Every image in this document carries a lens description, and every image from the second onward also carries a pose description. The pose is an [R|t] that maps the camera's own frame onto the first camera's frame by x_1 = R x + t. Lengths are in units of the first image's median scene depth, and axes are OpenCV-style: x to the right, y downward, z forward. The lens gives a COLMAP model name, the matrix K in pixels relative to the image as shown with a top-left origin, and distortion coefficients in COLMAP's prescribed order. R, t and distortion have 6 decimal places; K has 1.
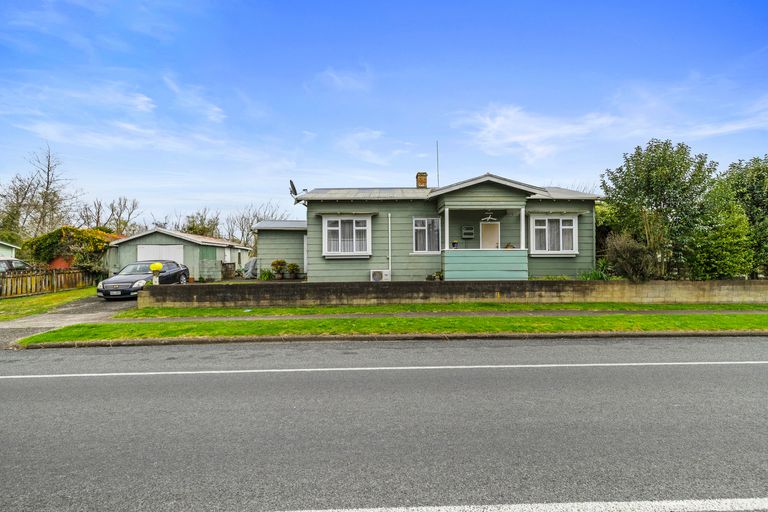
lens RADIAL K [[350.6, 0, 384.3], [0, 350.6, 259.7], [0, 0, 1]] dist [0.004477, 0.000398]
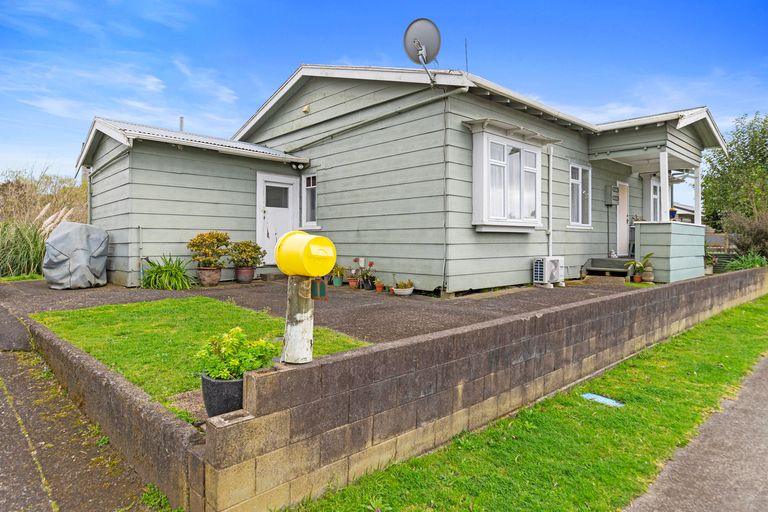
lens RADIAL K [[461.7, 0, 383.9], [0, 461.7, 251.3], [0, 0, 1]] dist [-0.000256, -0.000018]
pose [[0.758353, -0.000051, 0.651845, -0.611066], [-0.014586, 0.999748, 0.017048, 0.013280], [-0.651681, -0.022436, 0.758161, 0.651094]]
